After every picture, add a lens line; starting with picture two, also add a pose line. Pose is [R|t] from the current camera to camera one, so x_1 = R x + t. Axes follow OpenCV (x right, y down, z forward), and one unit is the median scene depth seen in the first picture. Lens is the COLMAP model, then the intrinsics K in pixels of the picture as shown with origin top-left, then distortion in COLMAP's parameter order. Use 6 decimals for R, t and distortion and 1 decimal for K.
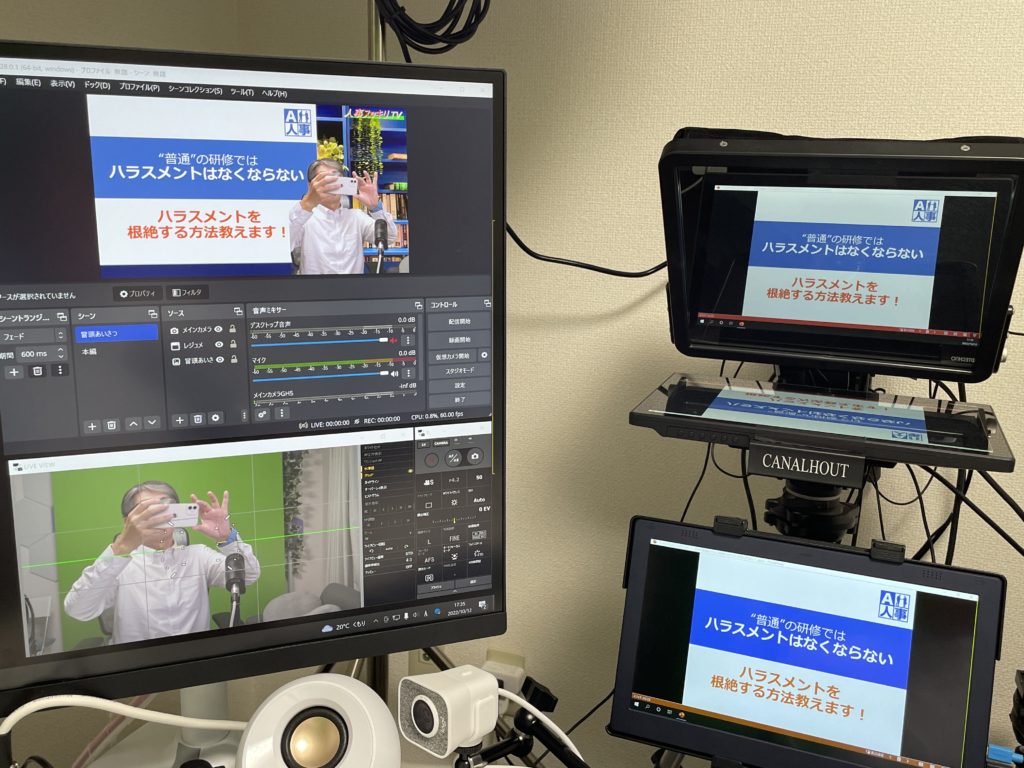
lens RADIAL K [[927.1, 0, 509.9], [0, 927.1, 385.0], [0, 0, 1]] dist [0.017069, -0.042356]
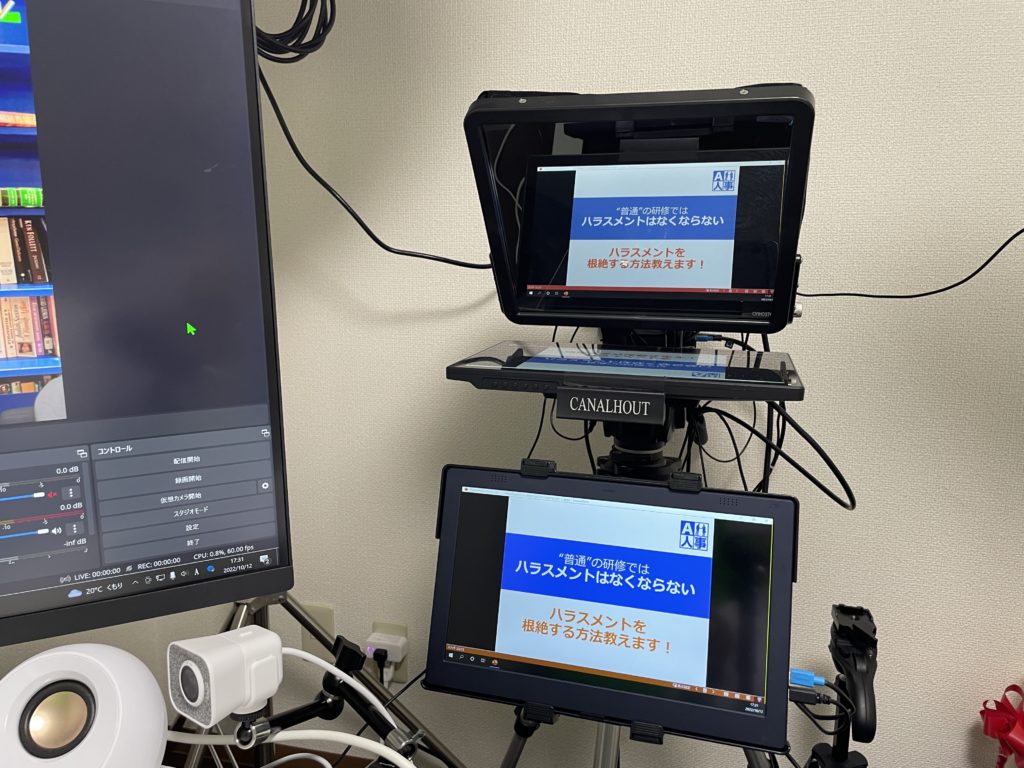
lens RADIAL K [[772.2, 0, 513.7], [0, 772.2, 376.6], [0, 0, 1]] dist [0.028216, -0.038635]
pose [[0.993668, -0.037104, 0.106054, 0.119178], [0.040666, 0.998672, -0.031625, 0.073732], [-0.104740, 0.035738, 0.993857, 0.159265]]
